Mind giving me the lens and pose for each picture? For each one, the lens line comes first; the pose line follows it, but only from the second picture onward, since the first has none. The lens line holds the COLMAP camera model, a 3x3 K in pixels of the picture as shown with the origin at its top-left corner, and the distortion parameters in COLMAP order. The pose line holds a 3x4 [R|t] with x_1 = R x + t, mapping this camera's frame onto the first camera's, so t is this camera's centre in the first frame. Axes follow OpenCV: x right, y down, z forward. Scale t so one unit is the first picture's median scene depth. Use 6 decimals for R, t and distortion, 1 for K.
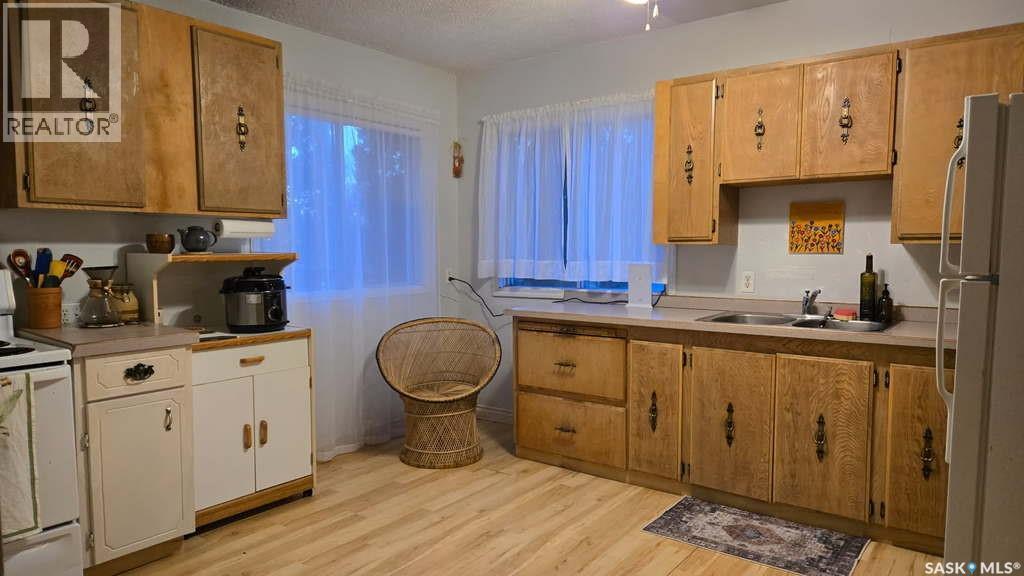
lens RADIAL K [[683.3, 0, 521.3], [0, 683.3, 294.5], [0, 0, 1]] dist [0.043209, -0.031605]
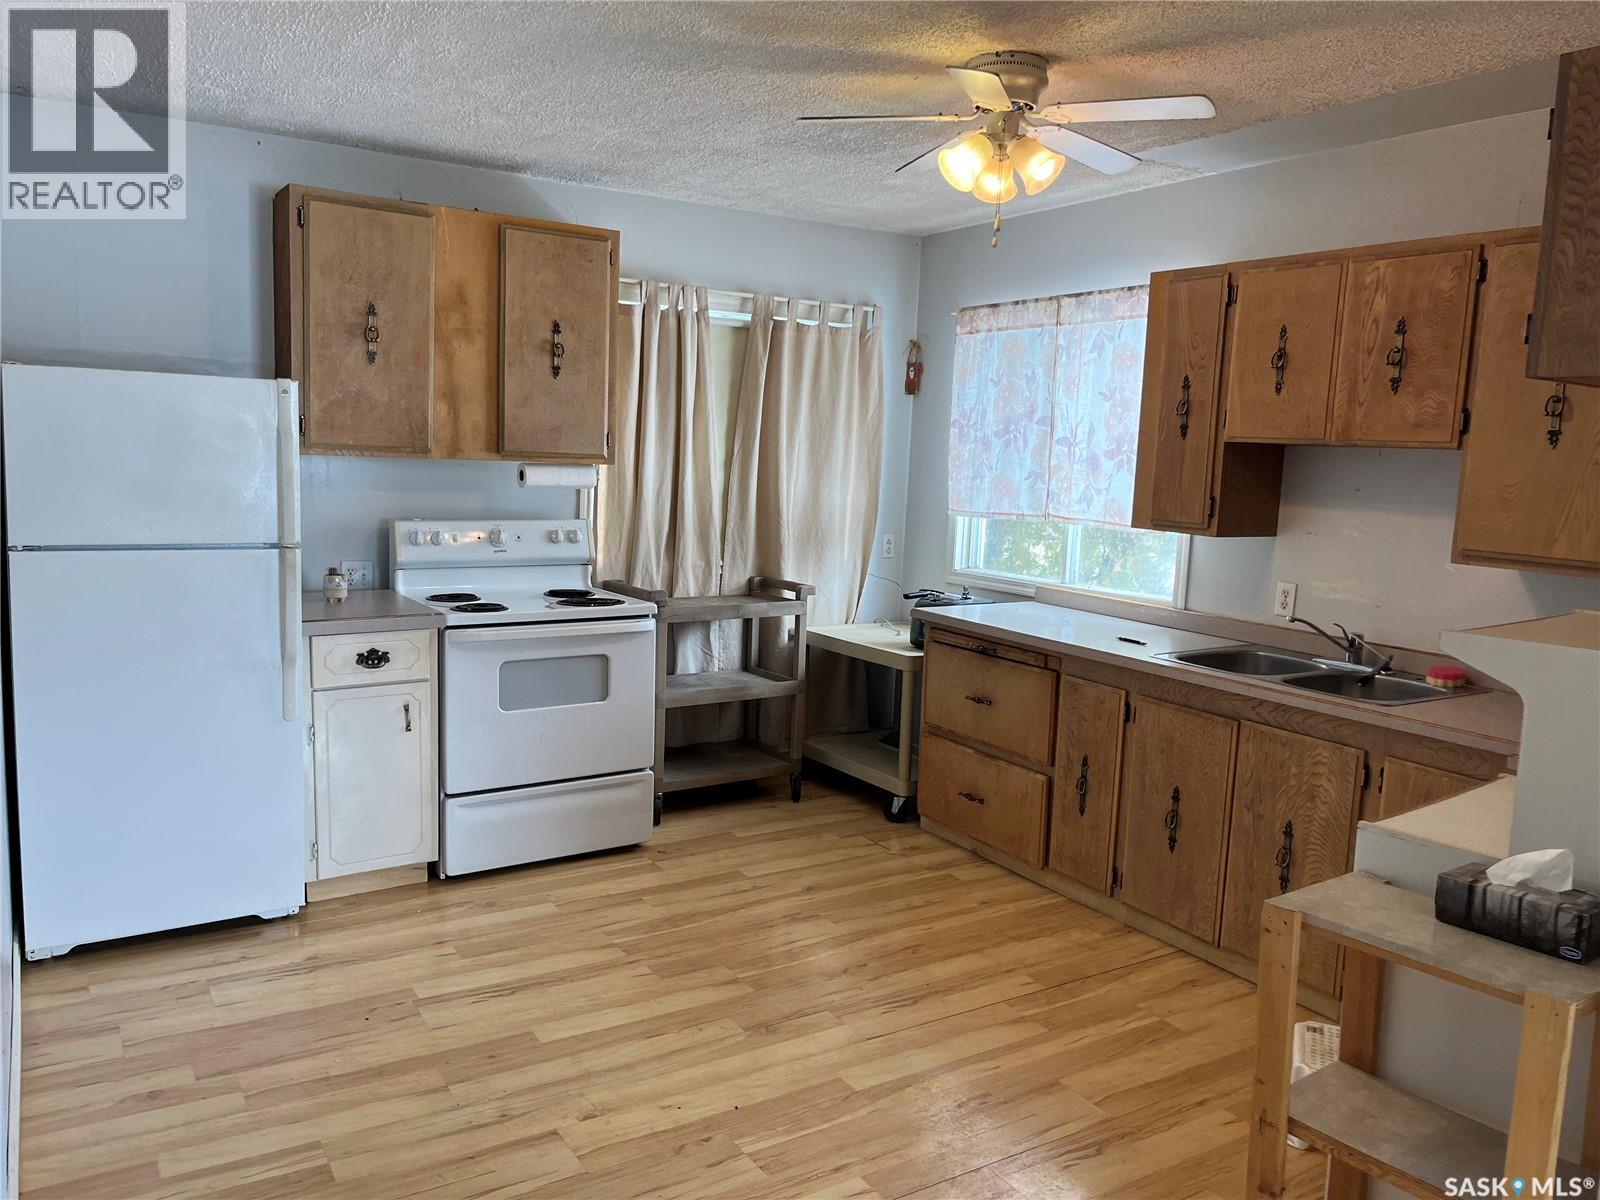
lens RADIAL K [[1209.4, 0, 791.2], [0, 1209.4, 594.0], [0, 0, 1]] dist [0.008893, -0.011899]
pose [[0.935362, 0.081779, -0.344107, 0.339503], [-0.067515, 0.996296, 0.053255, -0.059726], [0.347187, -0.026580, 0.937419, -0.192570]]
